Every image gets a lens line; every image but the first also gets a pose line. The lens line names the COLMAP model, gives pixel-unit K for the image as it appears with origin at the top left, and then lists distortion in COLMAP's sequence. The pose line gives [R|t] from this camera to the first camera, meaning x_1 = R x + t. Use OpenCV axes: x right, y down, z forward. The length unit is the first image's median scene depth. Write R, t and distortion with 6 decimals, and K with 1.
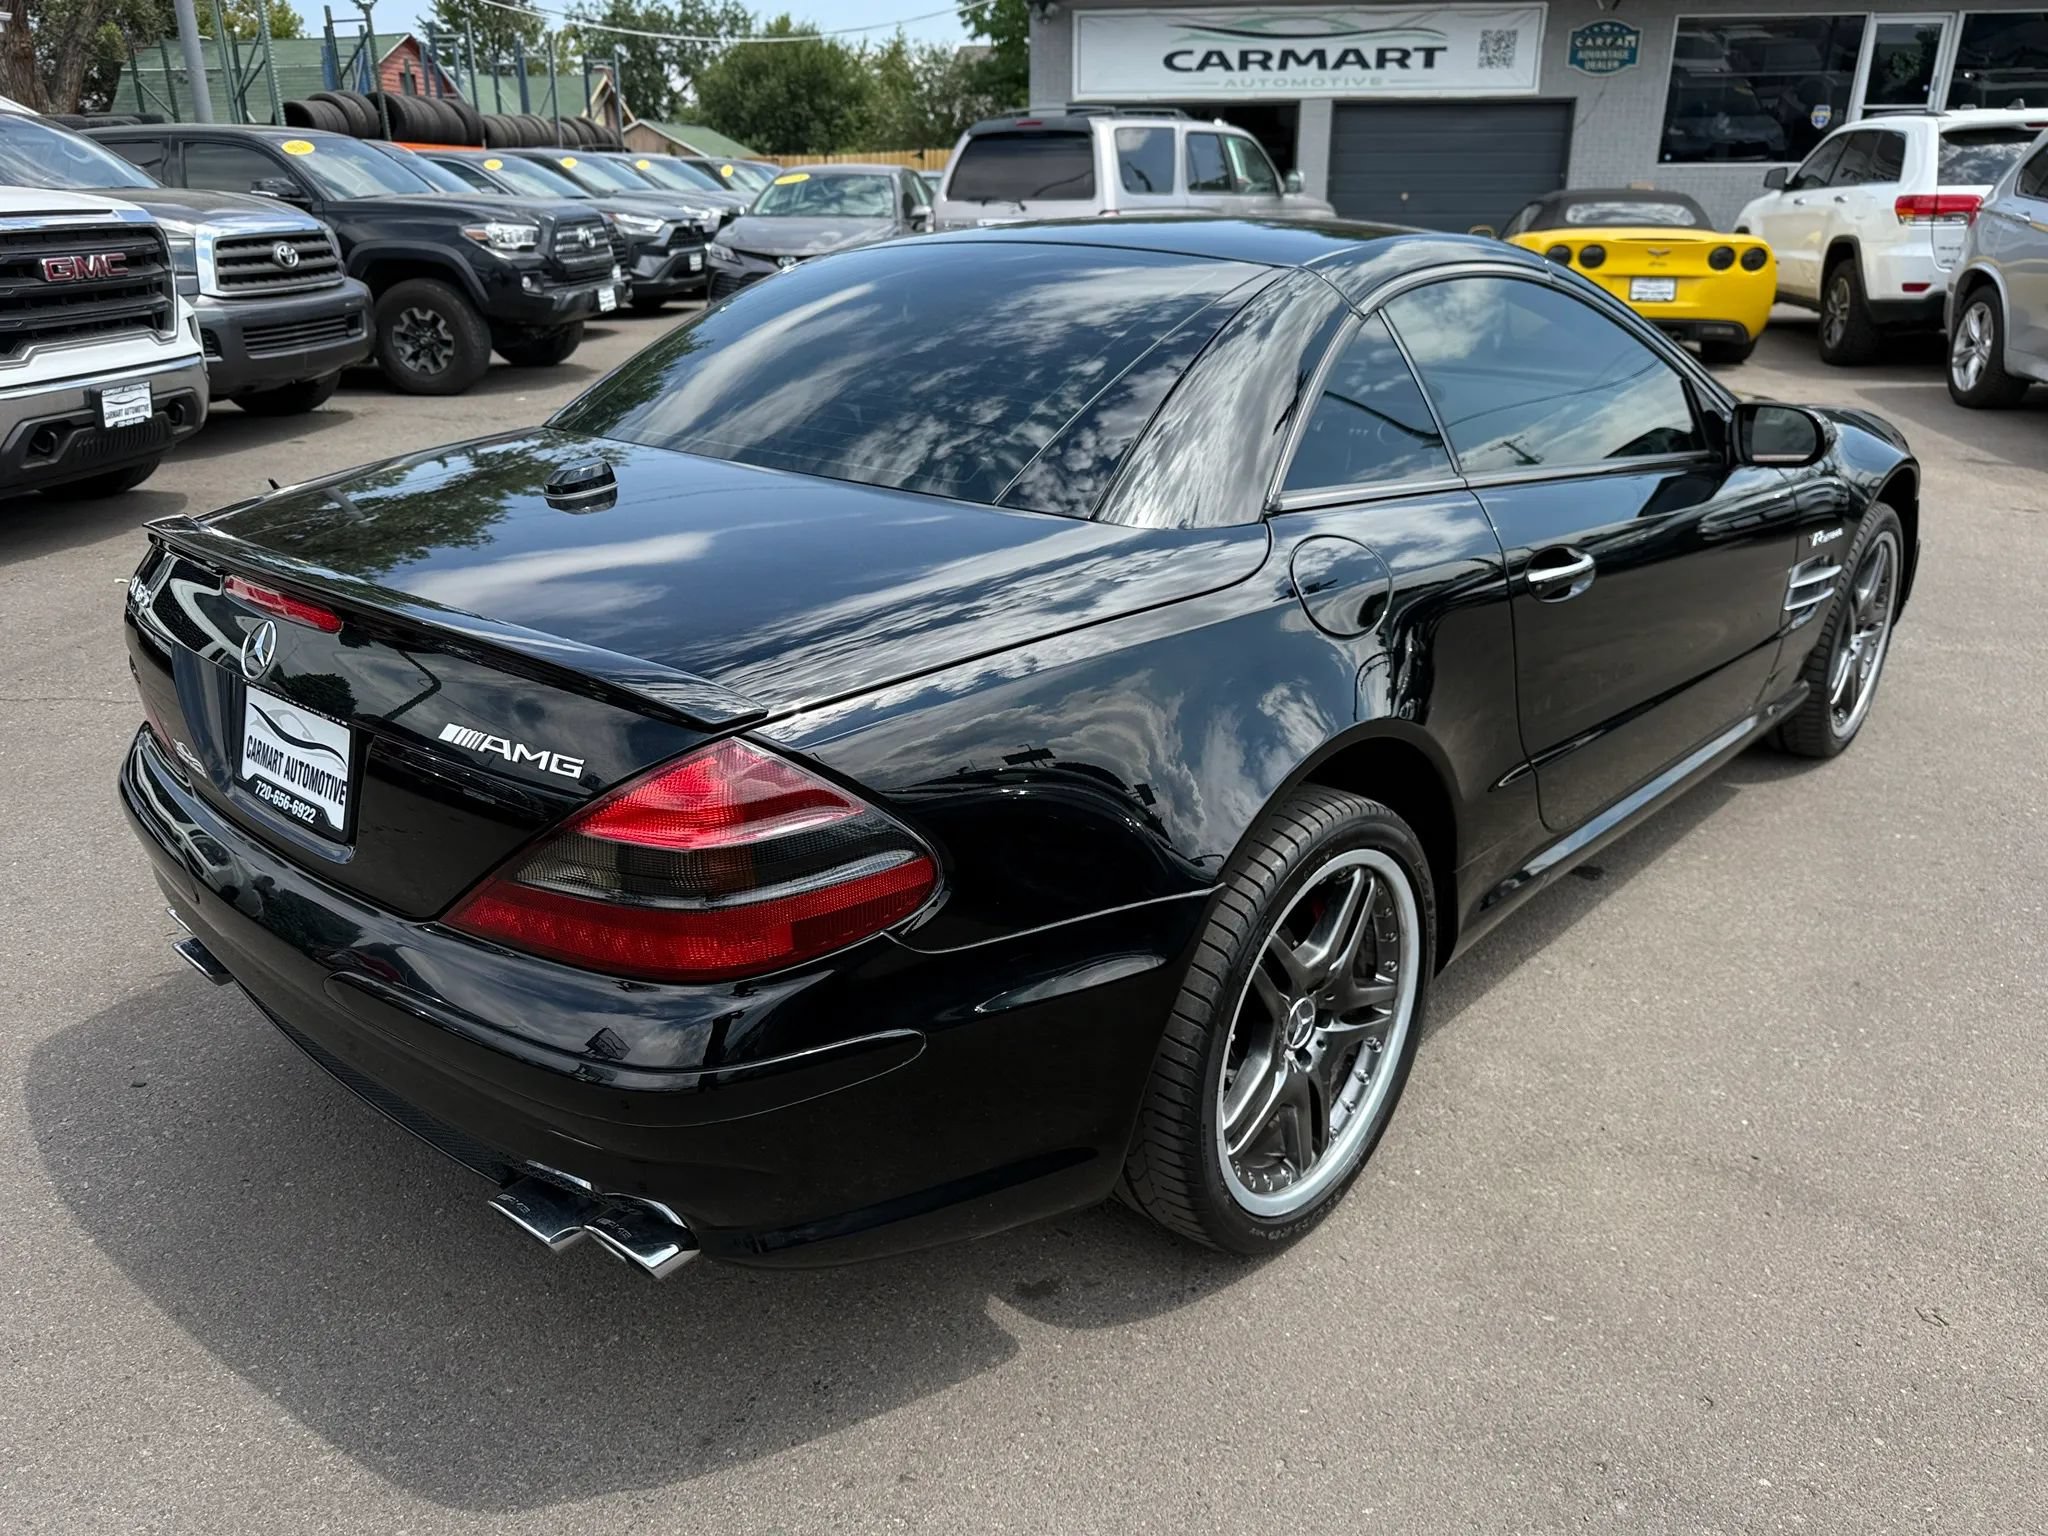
lens RADIAL K [[1530.2, 0, 1040.4], [0, 1530.2, 772.1], [0, 0, 1]] dist [-0.001864, -0.017726]
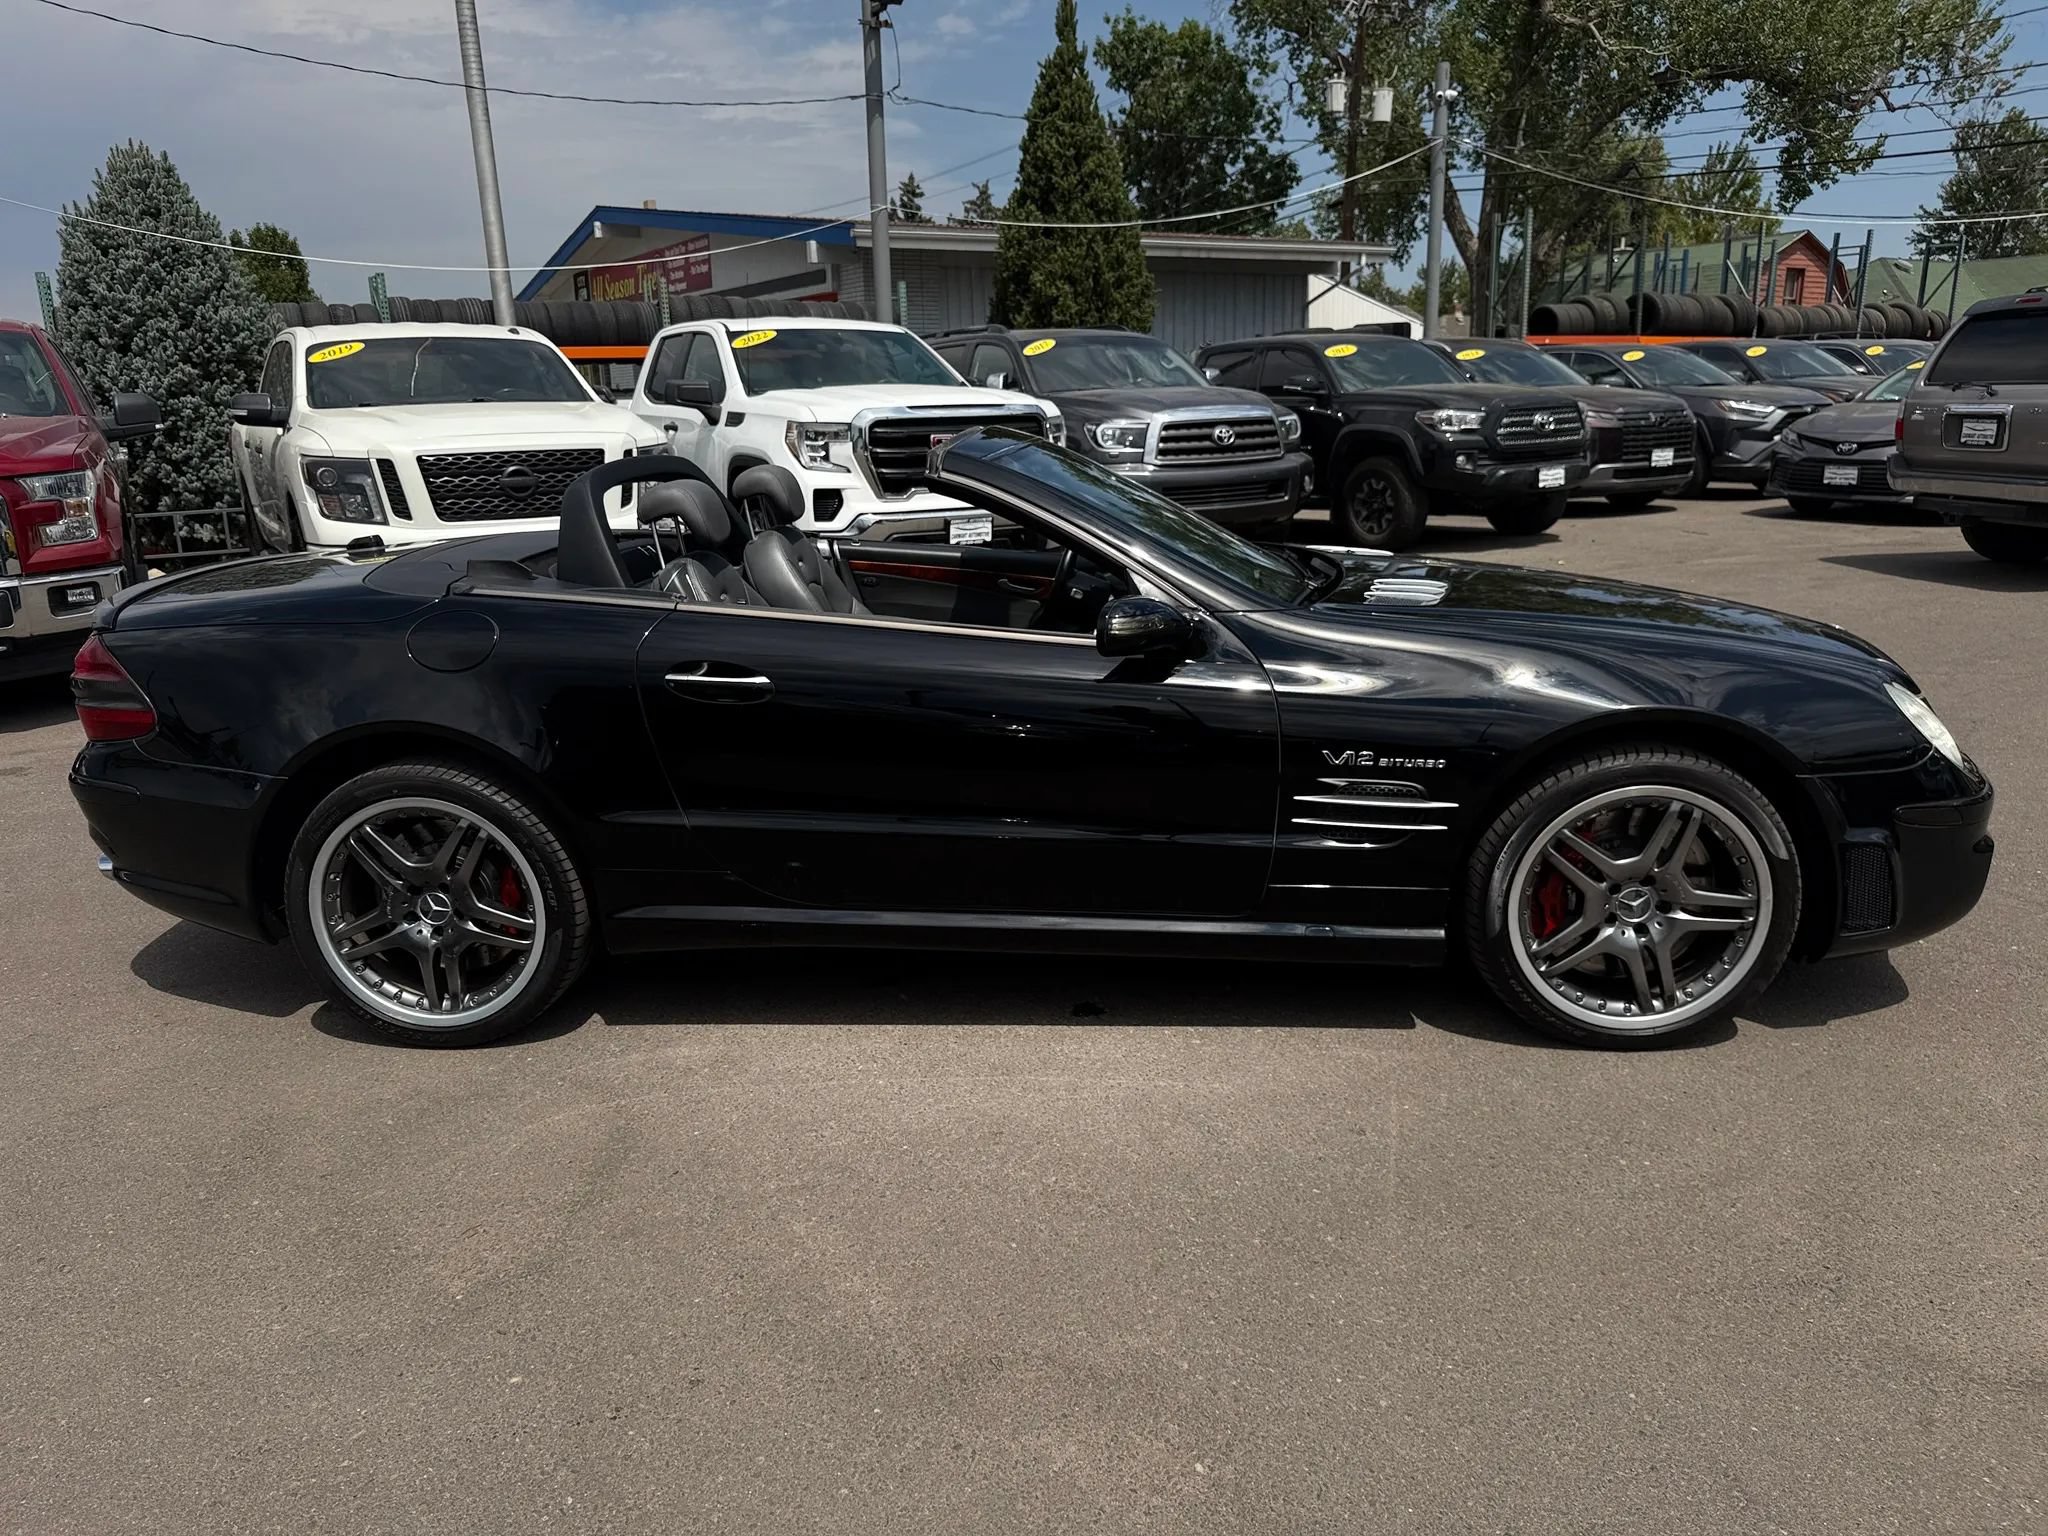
lens RADIAL K [[1474.2, 0, 1034.8], [0, 1474.2, 769.8], [0, 0, 1]] dist [-0.015185, -0.003093]
pose [[0.626258, 0.180093, -0.758530, 0.345325], [-0.256377, 0.966413, 0.017779, -0.033820], [0.736255, 0.183336, 0.651395, 0.087740]]
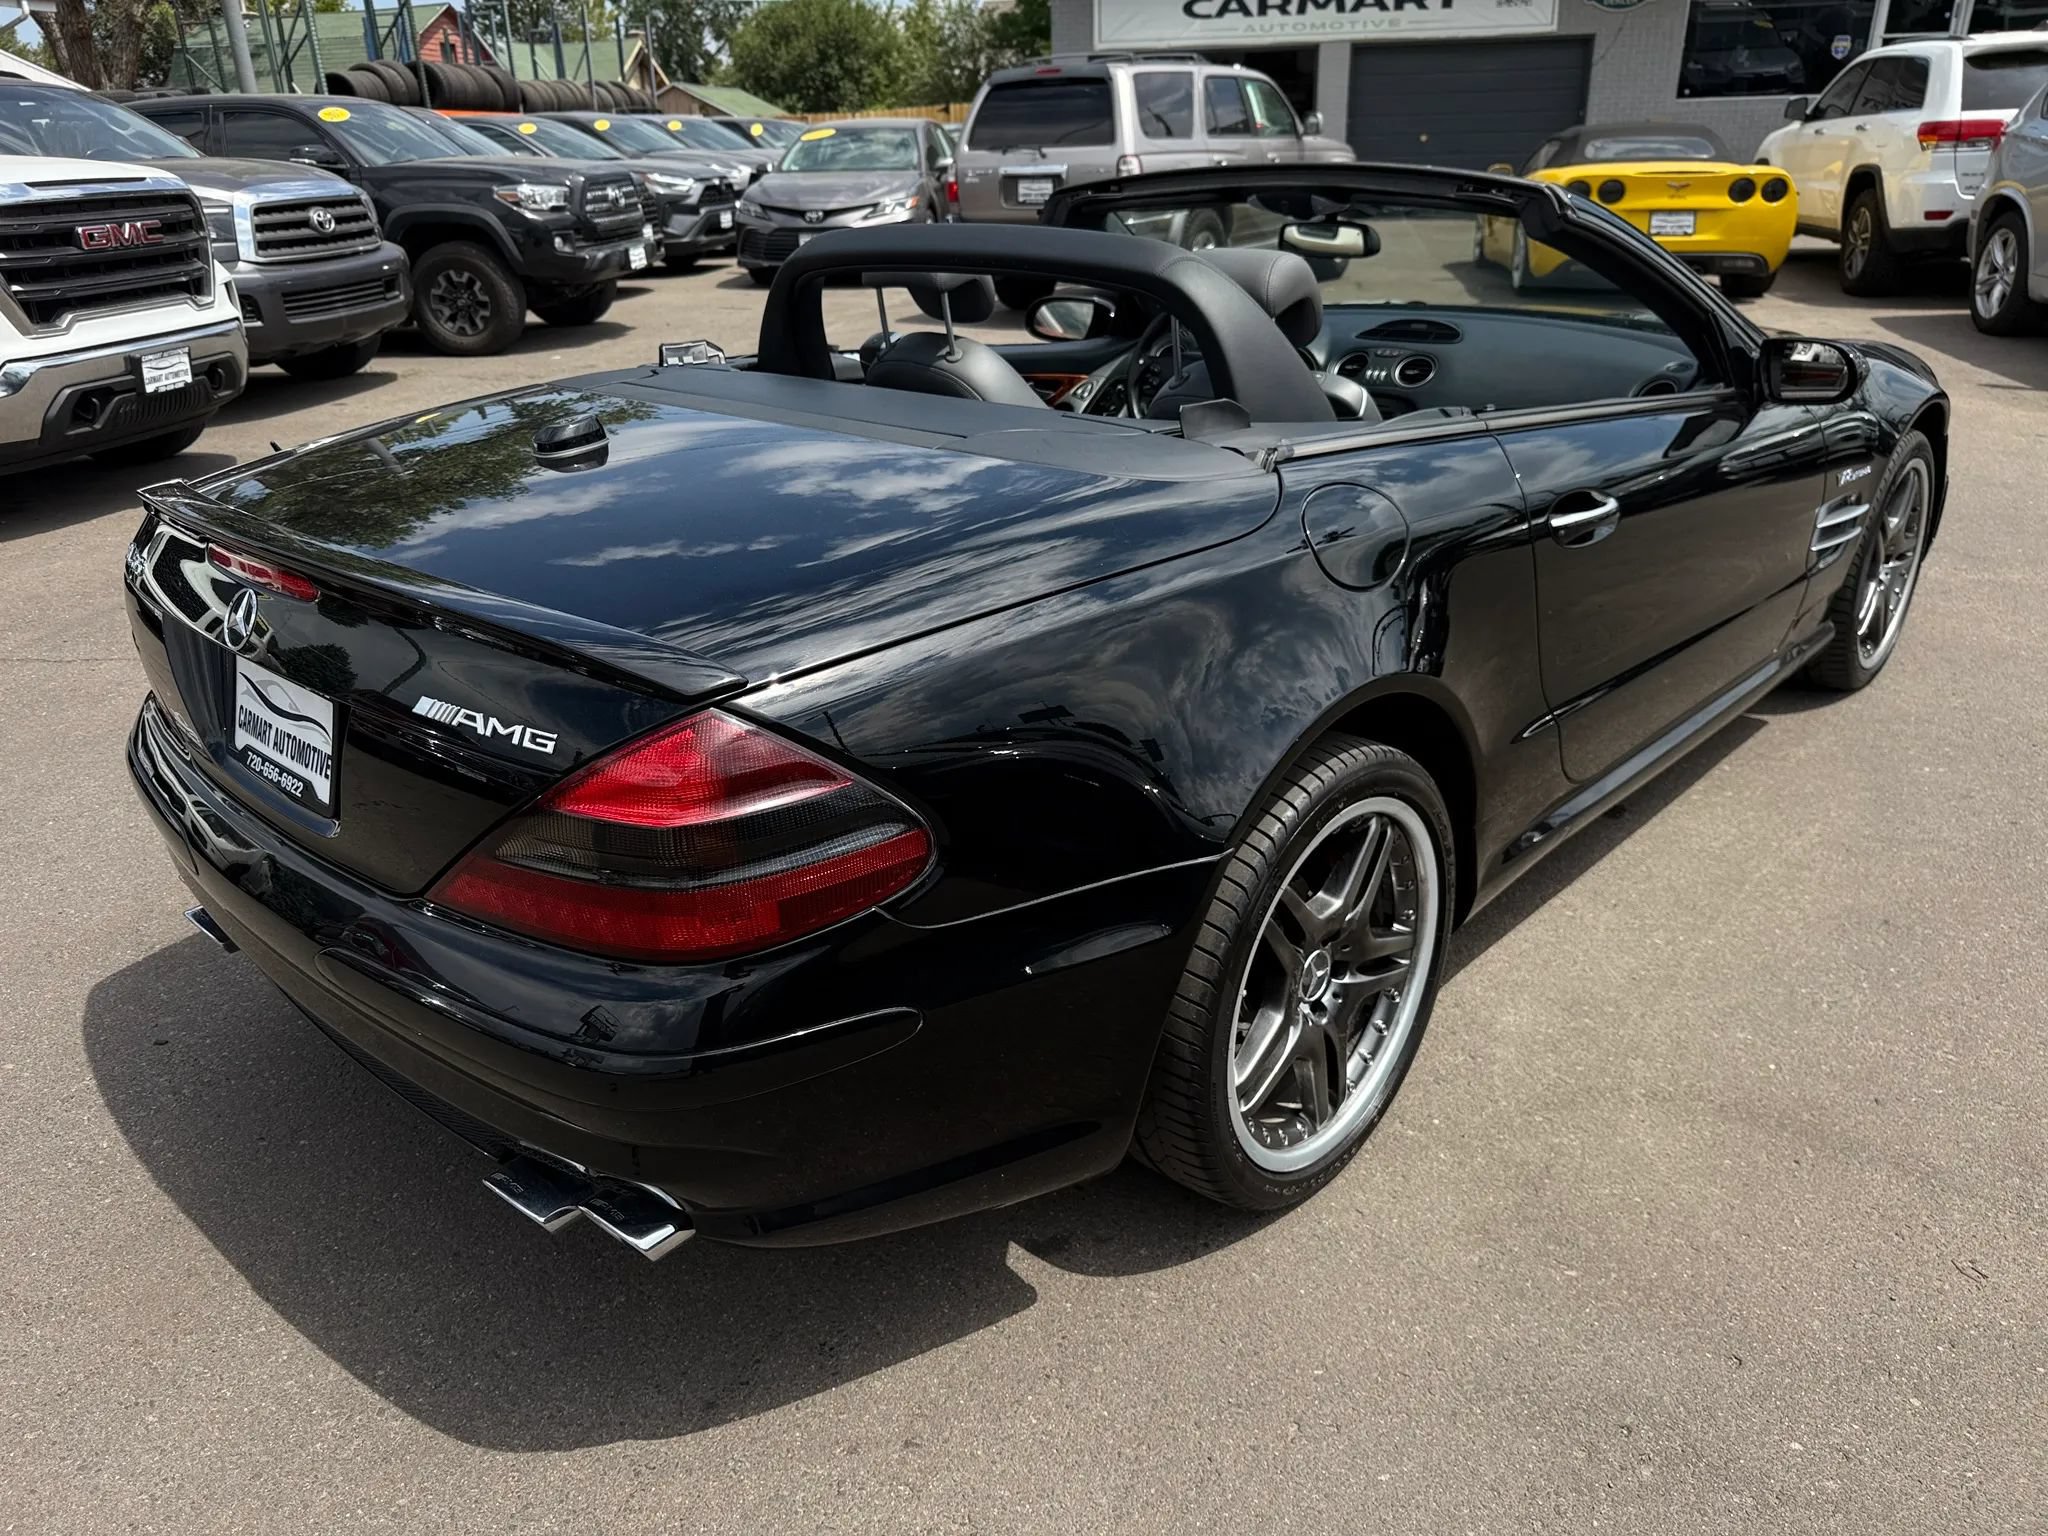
lens RADIAL K [[1474.2, 0, 1032.0], [0, 1474.2, 774.6], [0, 0, 1]] dist [-0.015185, -0.003093]
pose [[0.999487, -0.013814, -0.028900, 0.003896], [0.015018, 0.999009, 0.041889, -0.001052], [0.028293, -0.042301, 0.998704, 0.013100]]
